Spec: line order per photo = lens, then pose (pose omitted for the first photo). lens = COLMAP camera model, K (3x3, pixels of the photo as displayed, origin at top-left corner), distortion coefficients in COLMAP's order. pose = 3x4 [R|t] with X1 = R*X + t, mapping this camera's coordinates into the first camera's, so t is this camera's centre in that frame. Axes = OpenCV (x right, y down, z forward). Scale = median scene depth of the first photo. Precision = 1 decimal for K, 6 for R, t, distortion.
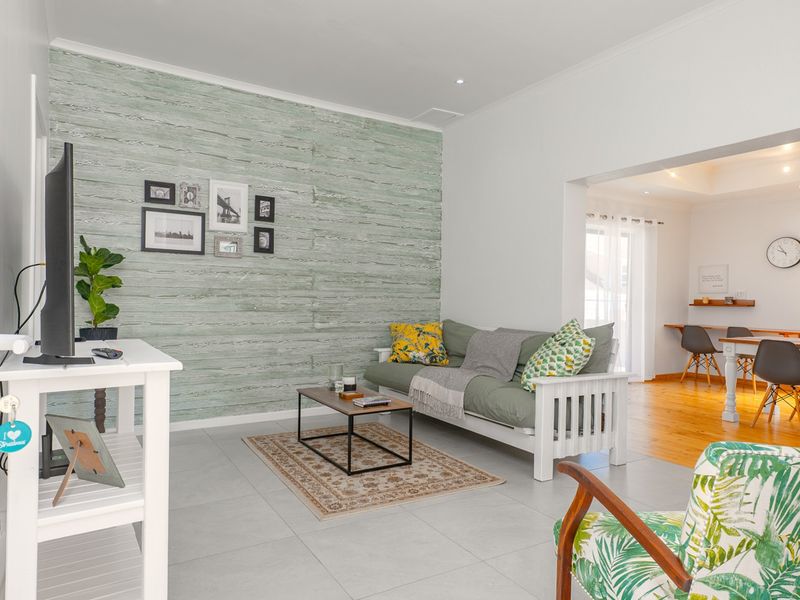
lens RADIAL K [[521.4, 0, 400.0], [0, 521.4, 300.0], [0, 0, 1]] dist [0.025699, 0.002436]
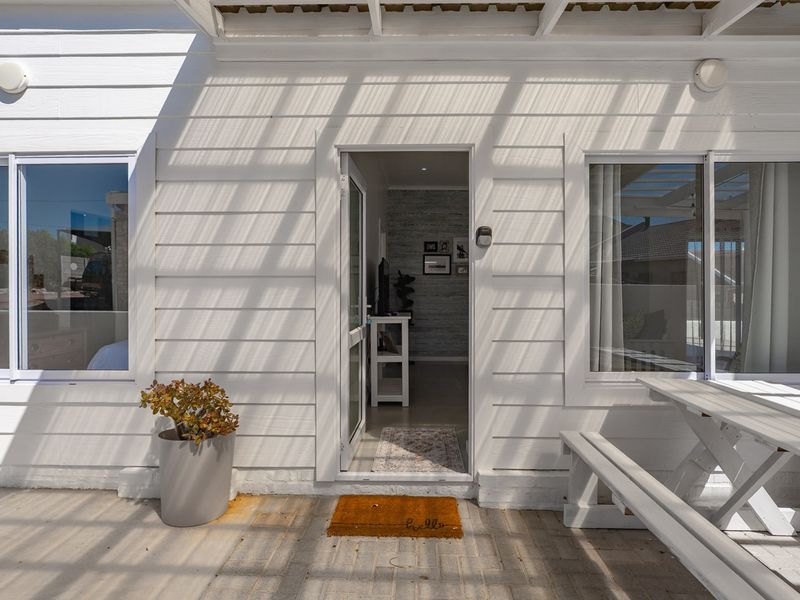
lens RADIAL K [[319.7, 0, 403.6], [0, 319.7, 290.8], [0, 0, 1]] dist [-0.001274, -0.000071]
pose [[0.851800, -0.018433, -0.523544, 0.117317], [0.007955, 0.999721, -0.022254, -0.000062], [0.523808, 0.014791, 0.851708, -0.146594]]
